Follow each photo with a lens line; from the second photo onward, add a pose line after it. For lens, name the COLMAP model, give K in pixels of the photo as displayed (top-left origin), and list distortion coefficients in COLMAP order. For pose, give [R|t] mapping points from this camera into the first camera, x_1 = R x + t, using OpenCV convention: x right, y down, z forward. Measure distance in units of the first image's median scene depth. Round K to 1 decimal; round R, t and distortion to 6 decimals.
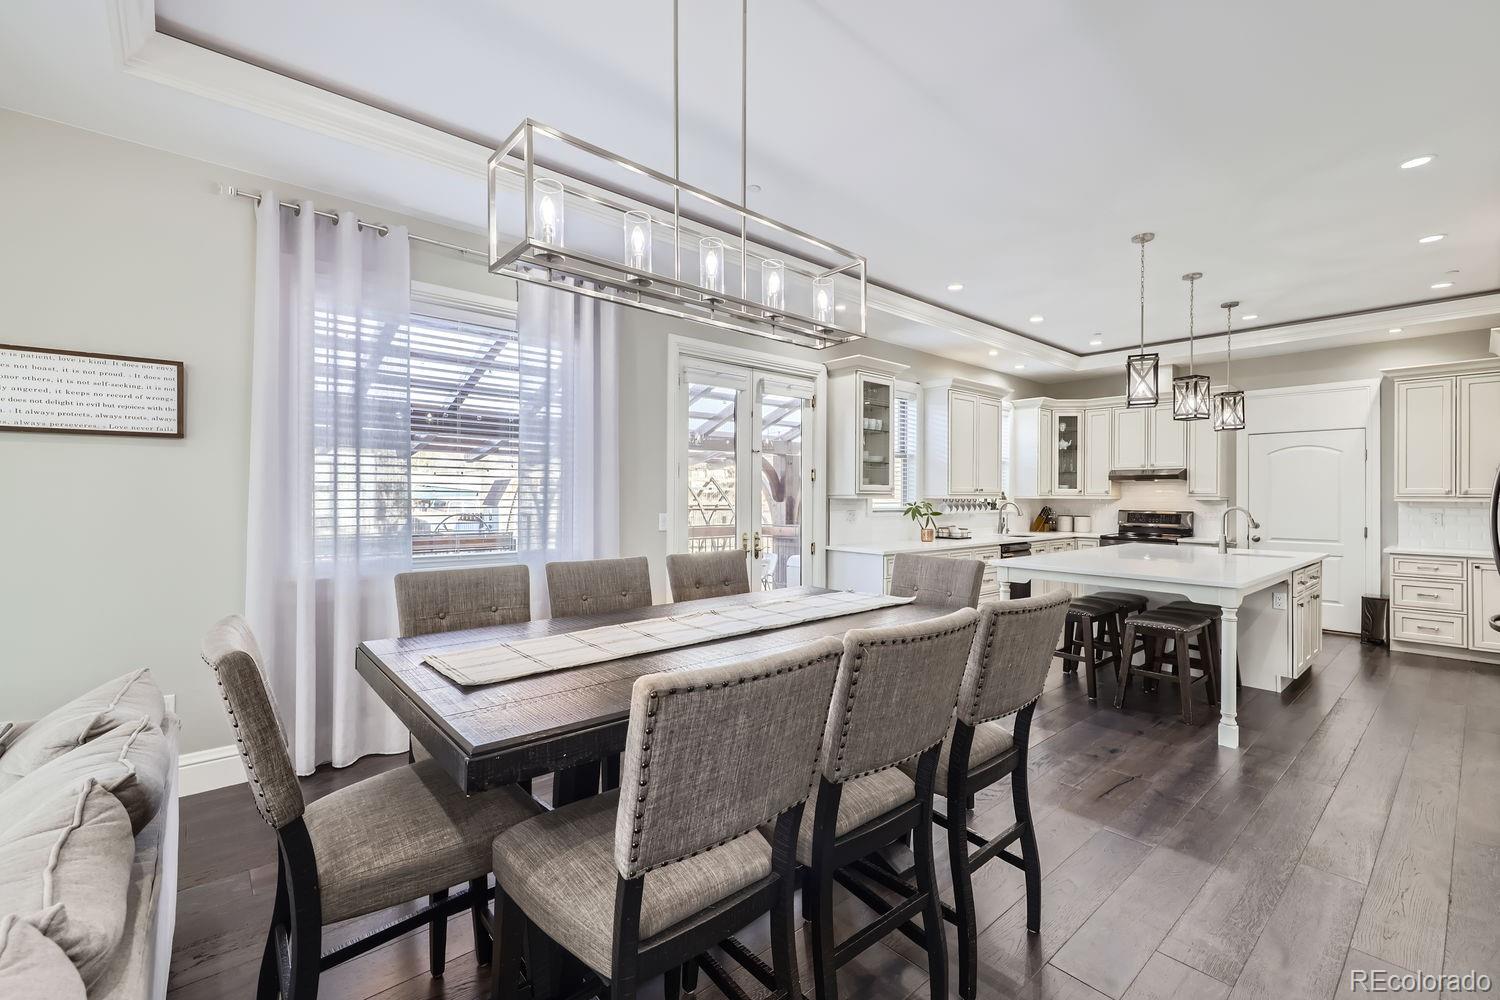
lens RADIAL K [[632.1, 0, 756.3], [0, 632.1, 489.9], [0, 0, 1]] dist [0.011446, -0.003588]
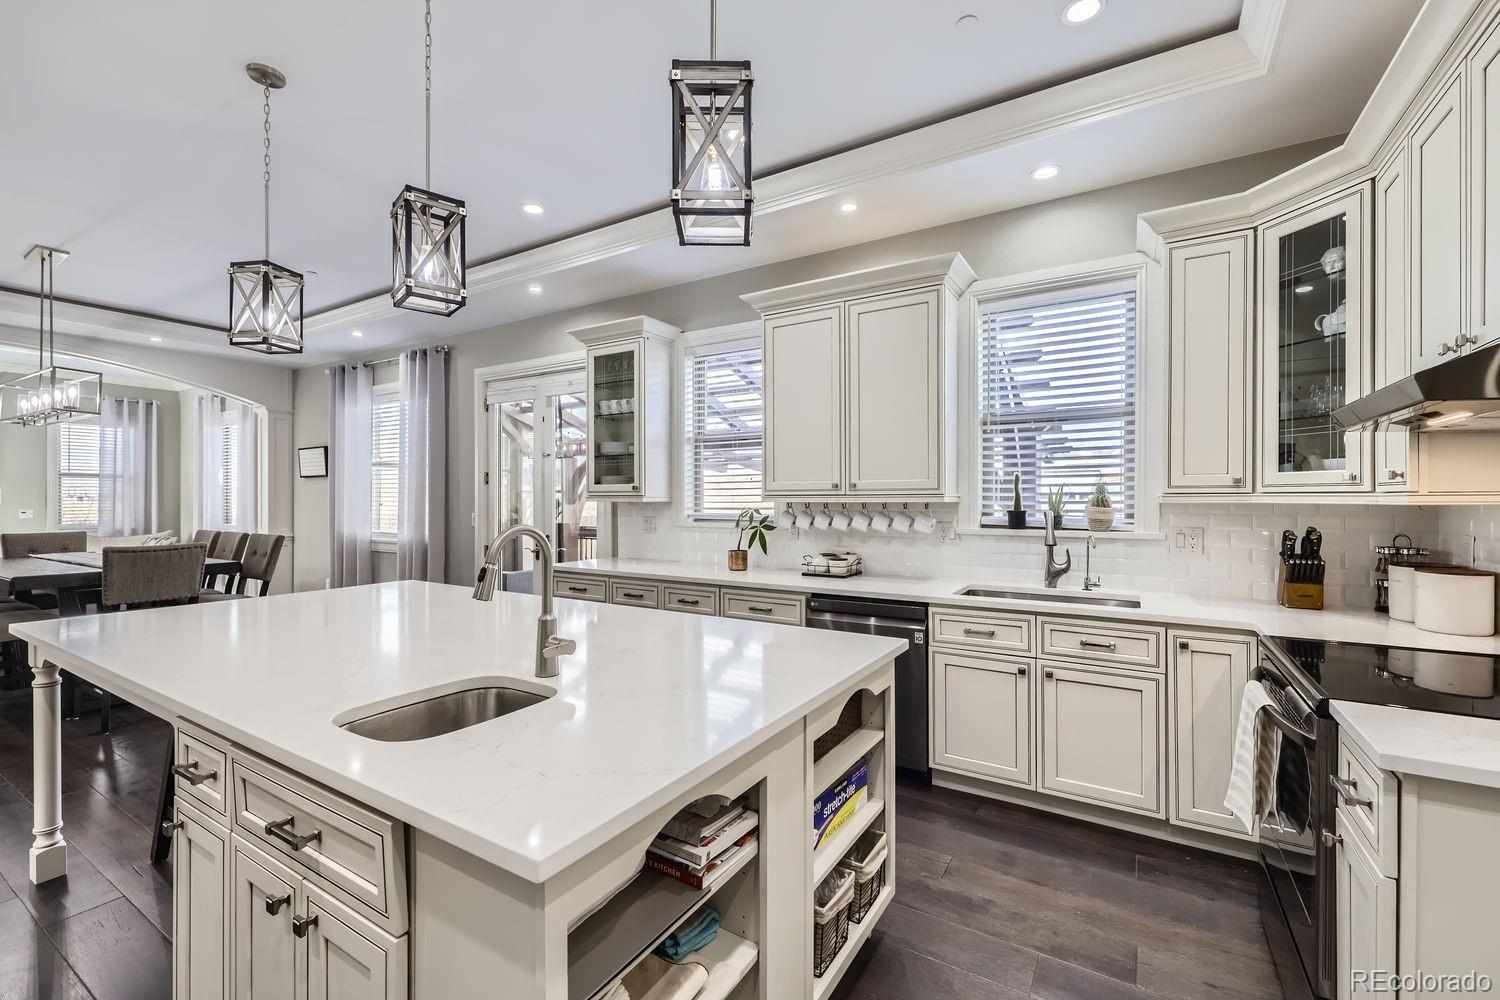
lens RADIAL K [[632.1, 0, 754.6], [0, 632.1, 499.6], [0, 0, 1]] dist [0.011446, -0.003588]
pose [[0.286392, -0.003675, -0.958105, 0.876009], [0.006531, 0.999977, -0.001883, 0.012464], [0.958090, -0.005718, 0.286410, 0.834415]]
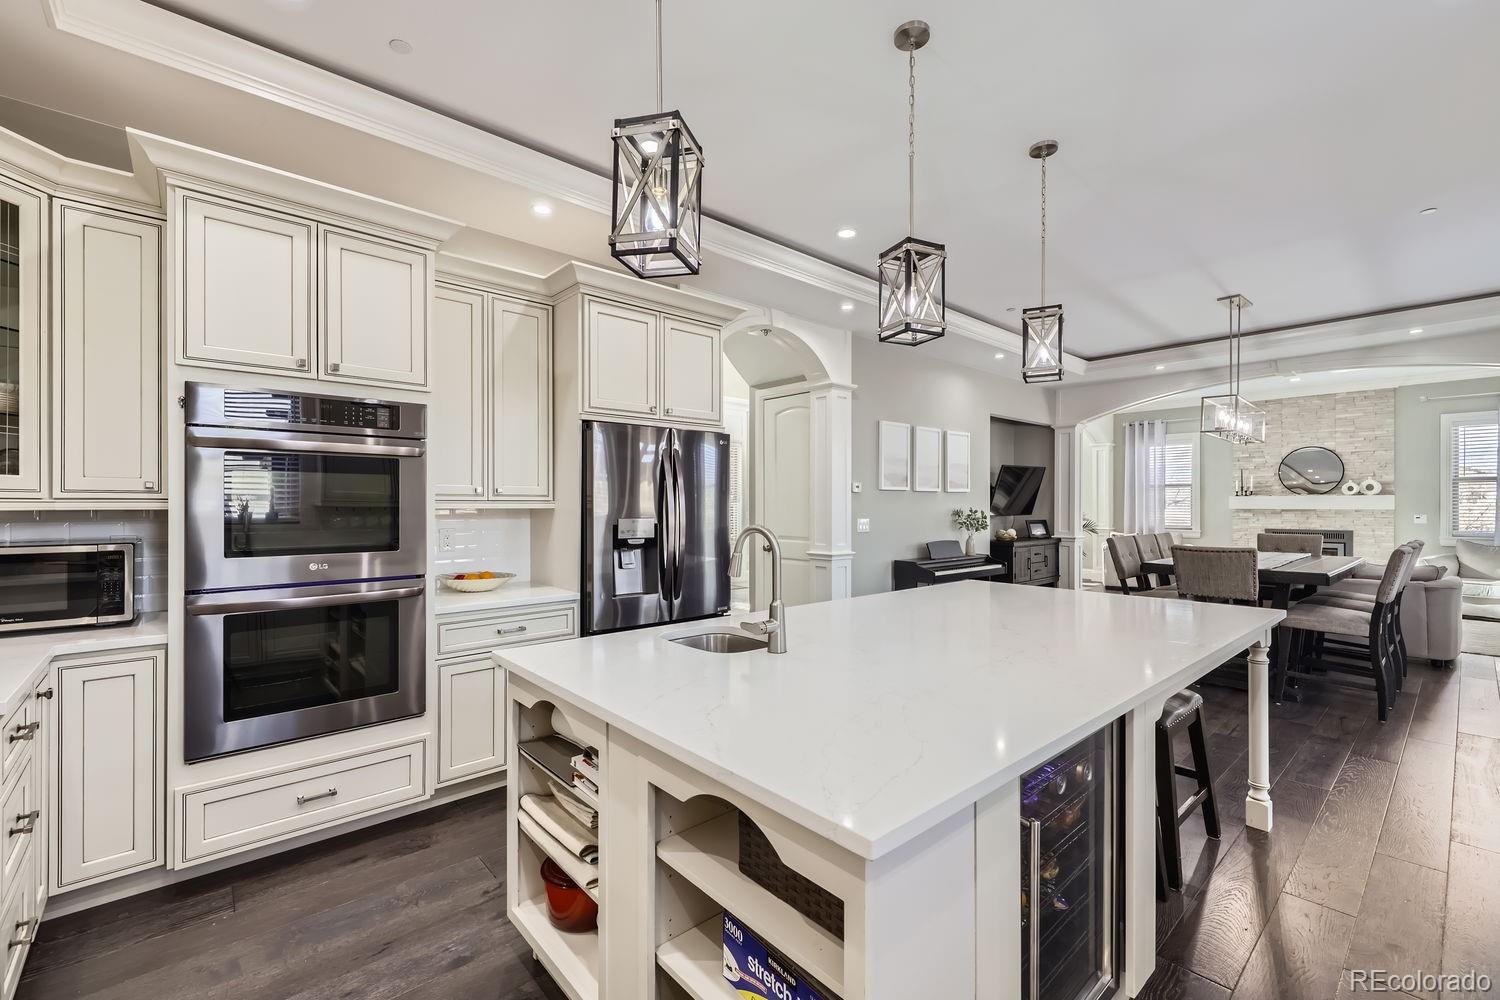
lens RADIAL K [[632.1, 0, 754.1], [0, 632.1, 503.6], [0, 0, 1]] dist [0.011446, -0.003588]
pose [[-0.999952, -0.005666, -0.008045, 0.616702], [-0.005620, 0.999968, -0.005706, 0.012278], [0.008077, -0.005660, -0.999951, 1.128014]]
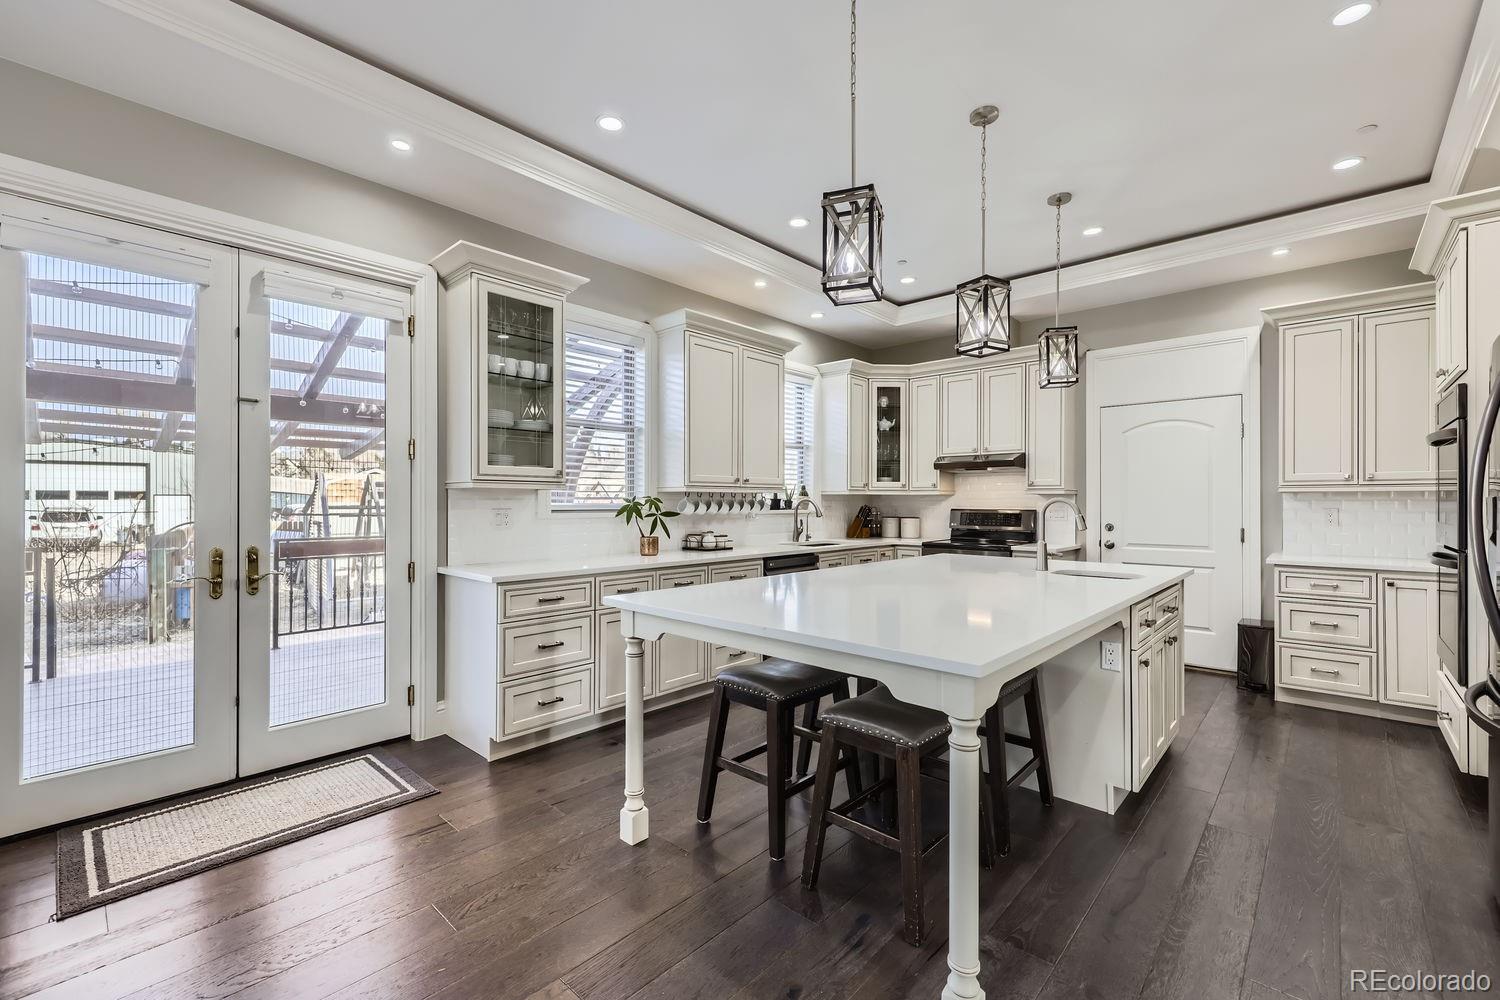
lens RADIAL K [[632.1, 0, 751.5], [0, 632.1, 497.2], [0, 0, 1]] dist [0.011446, -0.003588]
pose [[0.993935, -0.003607, 0.109911, 0.304243], [0.003455, 0.999993, 0.001566, 0.019427], [-0.109916, -0.001177, 0.993940, 0.323767]]
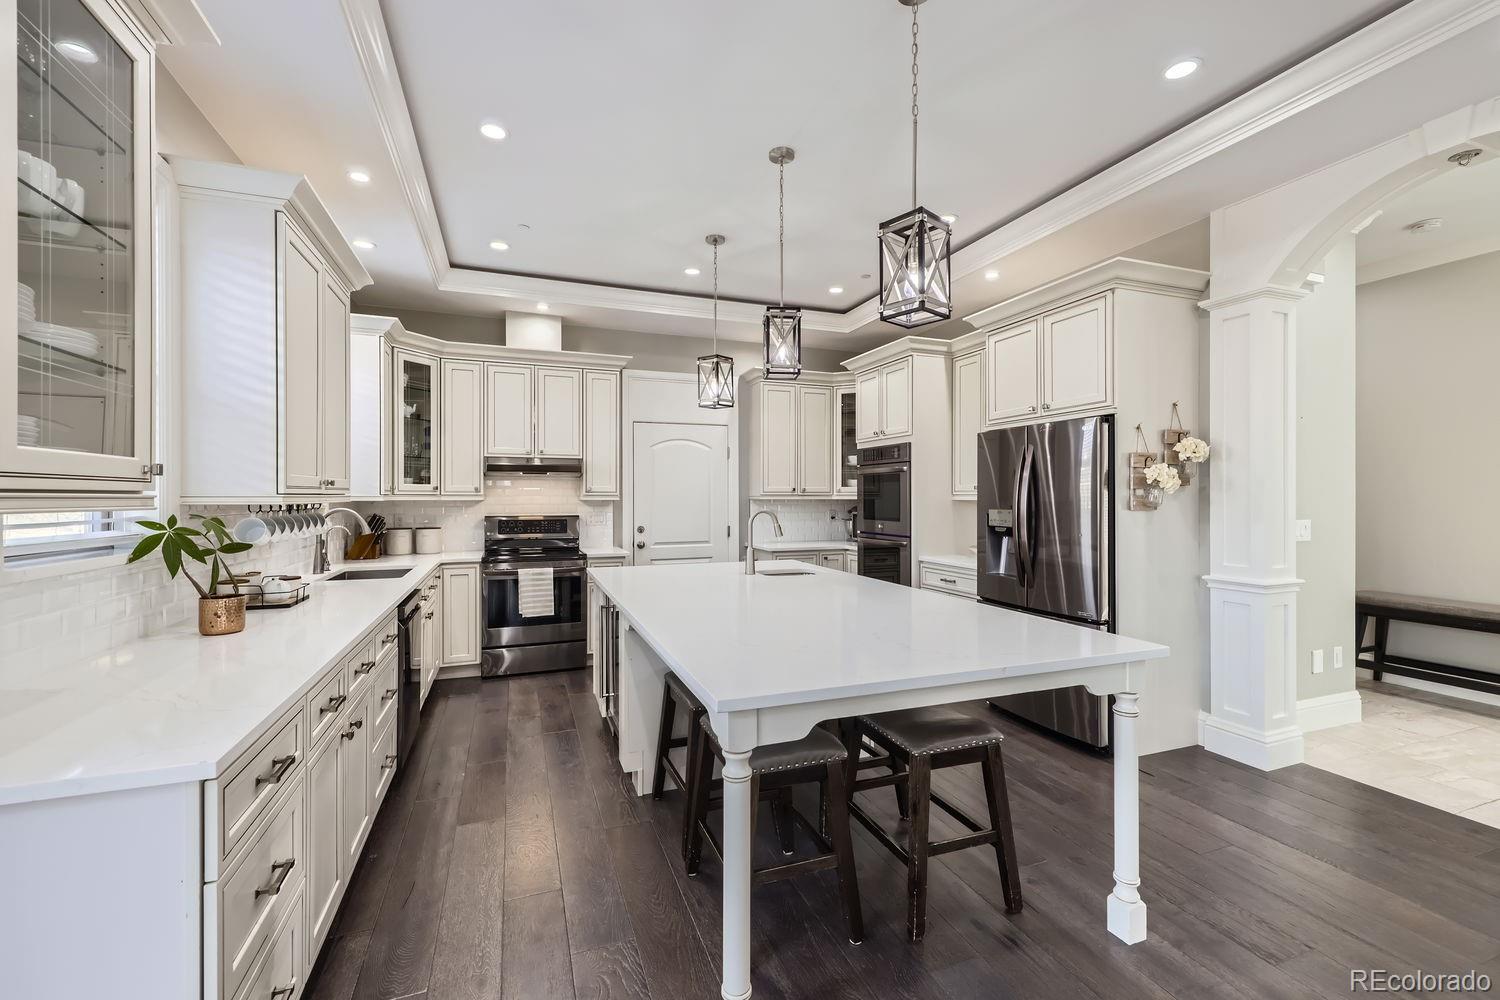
lens RADIAL K [[632.1, 0, 749.3], [0, 632.1, 498.2], [0, 0, 1]] dist [0.011446, -0.003588]
pose [[0.359836, -0.008768, 0.932974, 0.054844], [-0.002179, 0.999945, 0.010238, 0.006071], [-0.933013, -0.005717, 0.359797, 0.615157]]
